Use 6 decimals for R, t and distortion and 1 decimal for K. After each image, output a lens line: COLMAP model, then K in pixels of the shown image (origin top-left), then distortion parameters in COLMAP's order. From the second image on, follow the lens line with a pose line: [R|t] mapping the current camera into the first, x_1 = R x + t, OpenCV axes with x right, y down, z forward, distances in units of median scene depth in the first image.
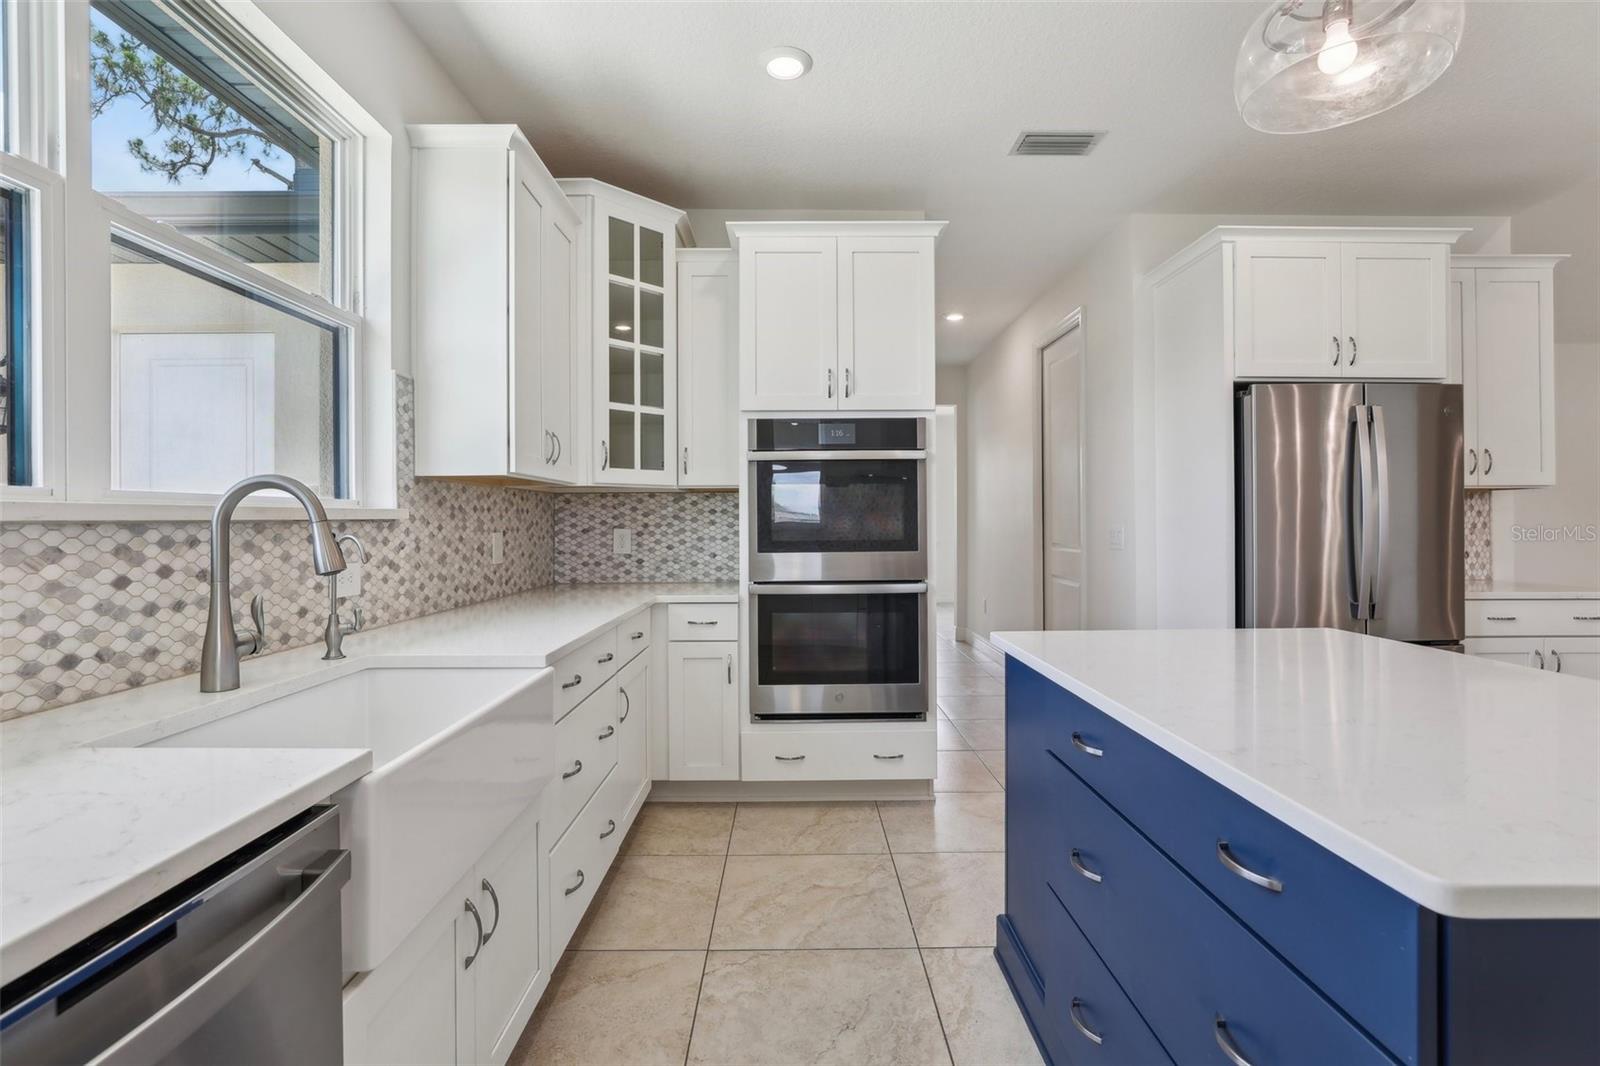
lens RADIAL K [[737.4, 0, 803.5], [0, 737.4, 520.8], [0, 0, 1]] dist [-0.014848, 0.000845]
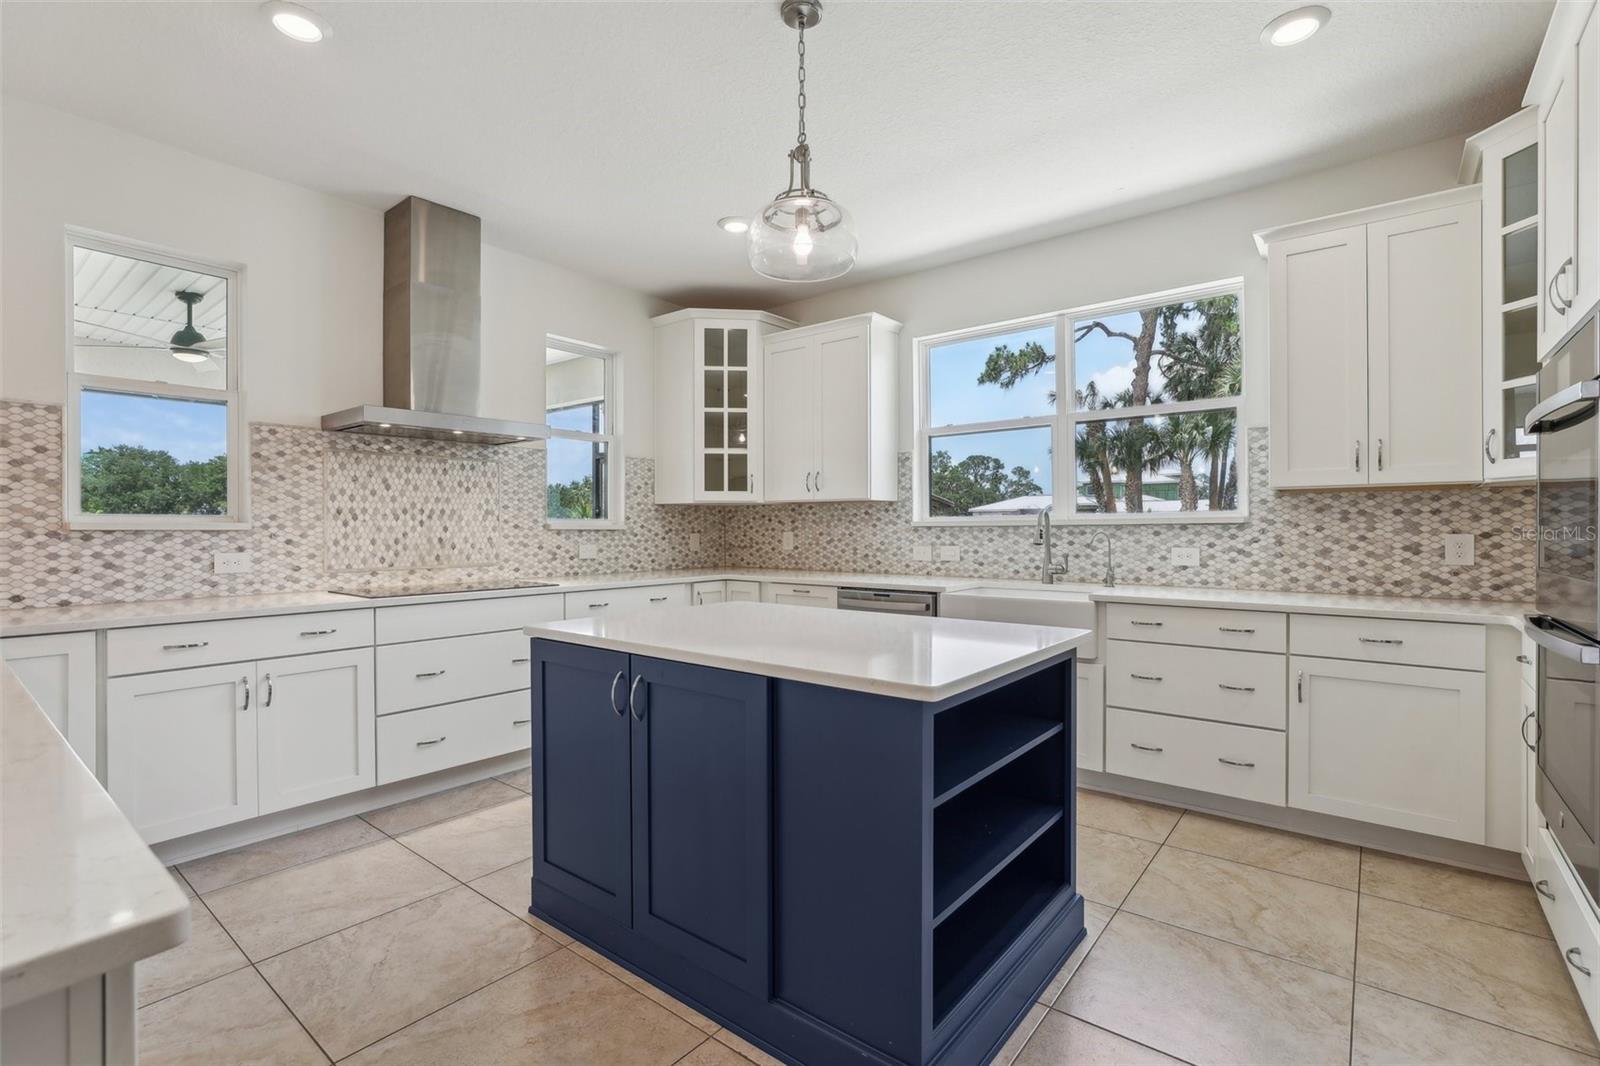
lens RADIAL K [[737.4, 0, 794.2], [0, 737.4, 531.2], [0, 0, 1]] dist [-0.014848, 0.000845]
pose [[-0.650705, 0.000786, -0.759330, 1.327453], [0.001601, 0.999999, -0.000337, 0.015572], [0.759329, -0.001435, -0.650705, 1.369859]]
